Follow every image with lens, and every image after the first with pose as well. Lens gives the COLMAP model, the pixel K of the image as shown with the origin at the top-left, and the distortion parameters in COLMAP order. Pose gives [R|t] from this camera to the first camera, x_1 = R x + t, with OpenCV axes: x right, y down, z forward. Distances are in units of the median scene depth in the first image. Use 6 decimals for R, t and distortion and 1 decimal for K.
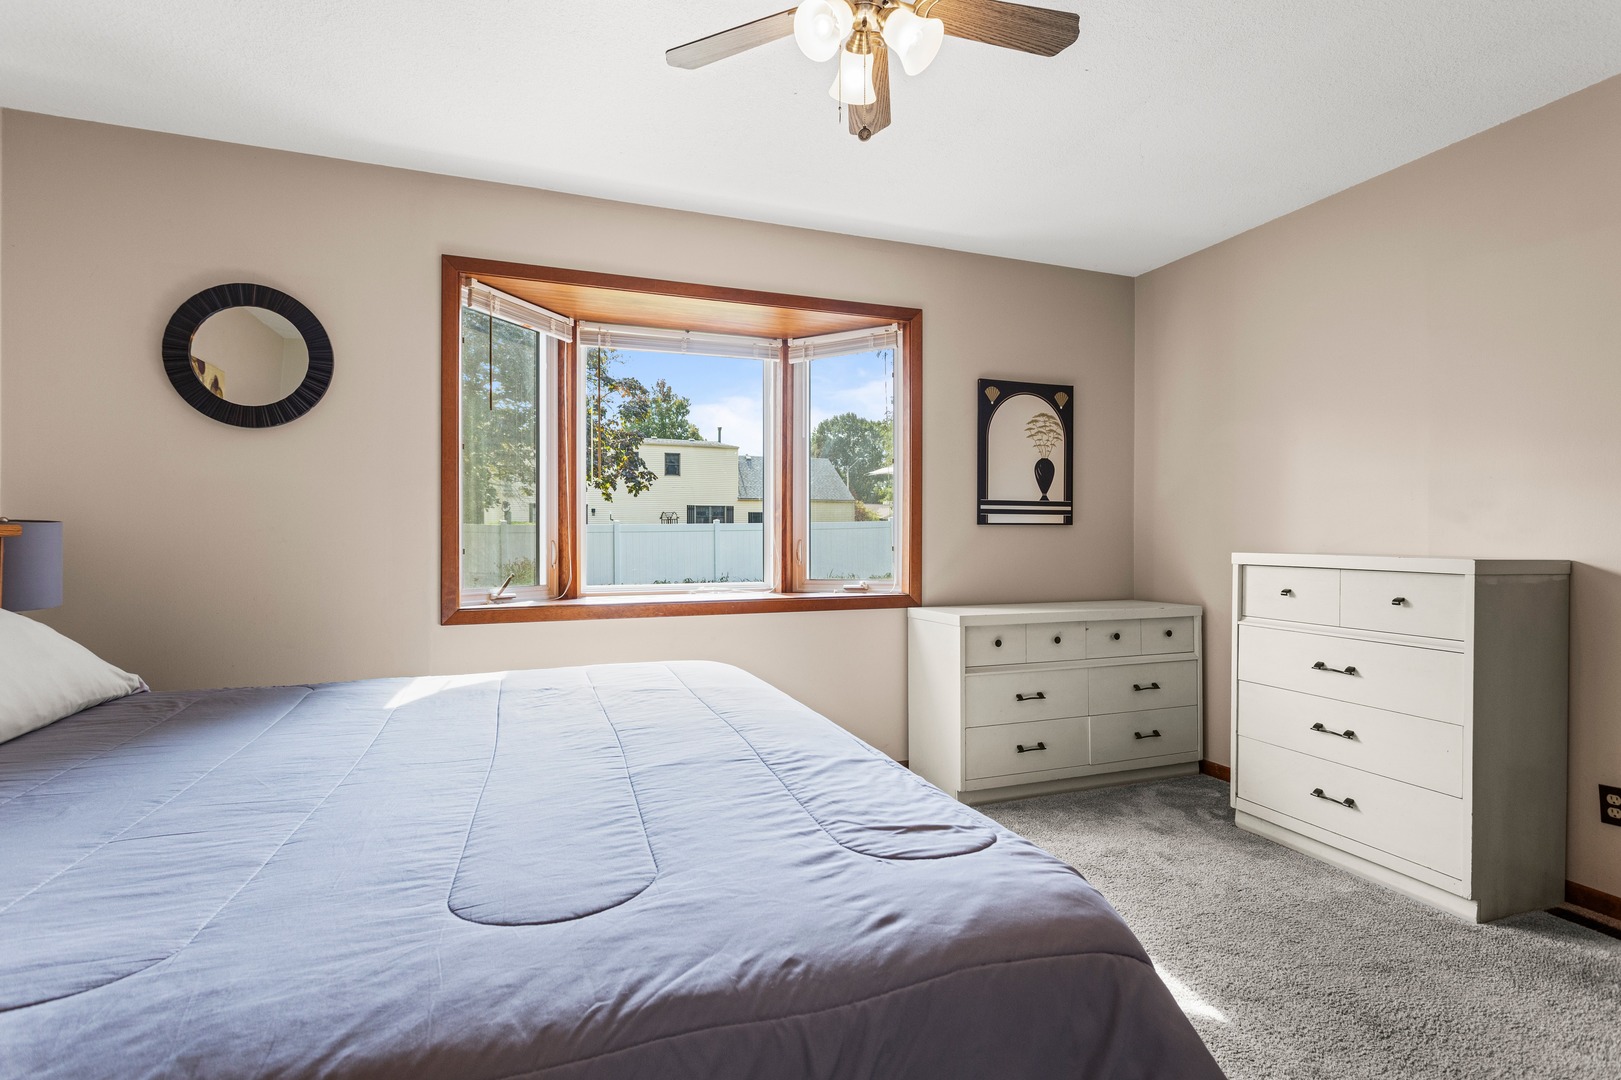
lens RADIAL K [[782.7, 0, 809.9], [0, 782.7, 534.1], [0, 0, 1]] dist [-0.000074, 0.002799]
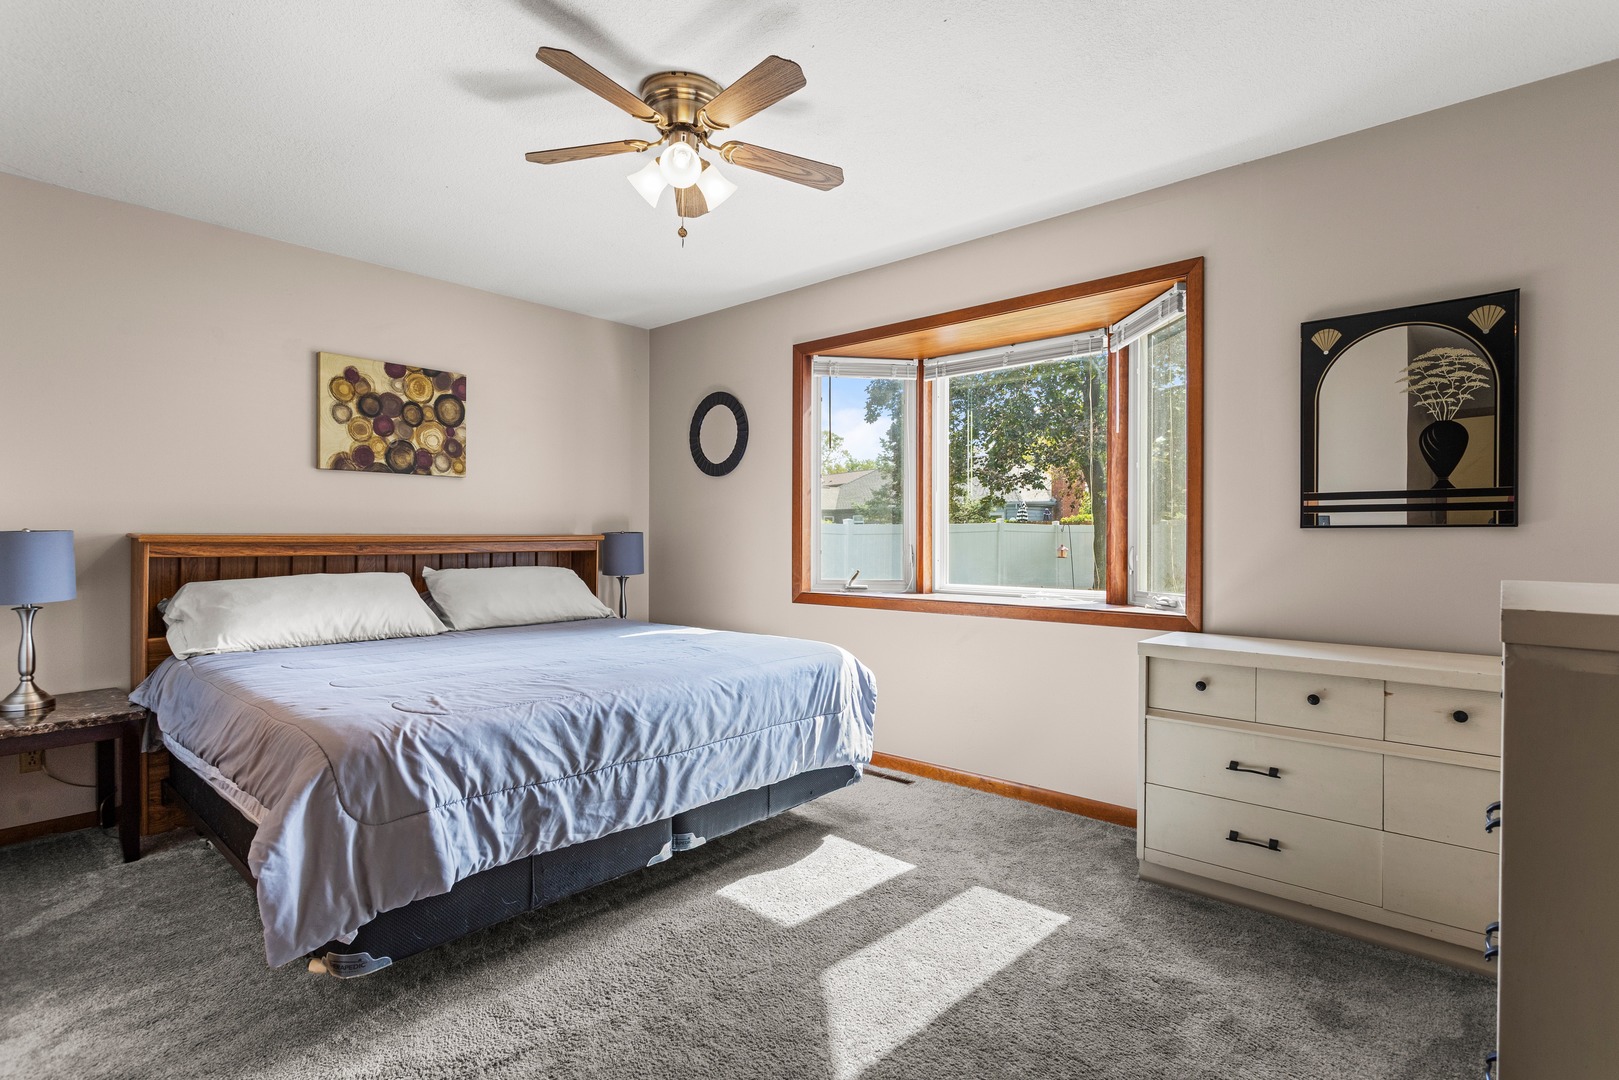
lens RADIAL K [[781.7, 0, 808.5], [0, 781.7, 541.9], [0, 0, 1]] dist [-0.000074, 0.002799]
pose [[0.475230, 0.004906, -0.879848, 0.646870], [-0.003712, 0.999987, 0.003572, -0.000274], [0.879854, 0.001568, 0.475241, 0.274663]]
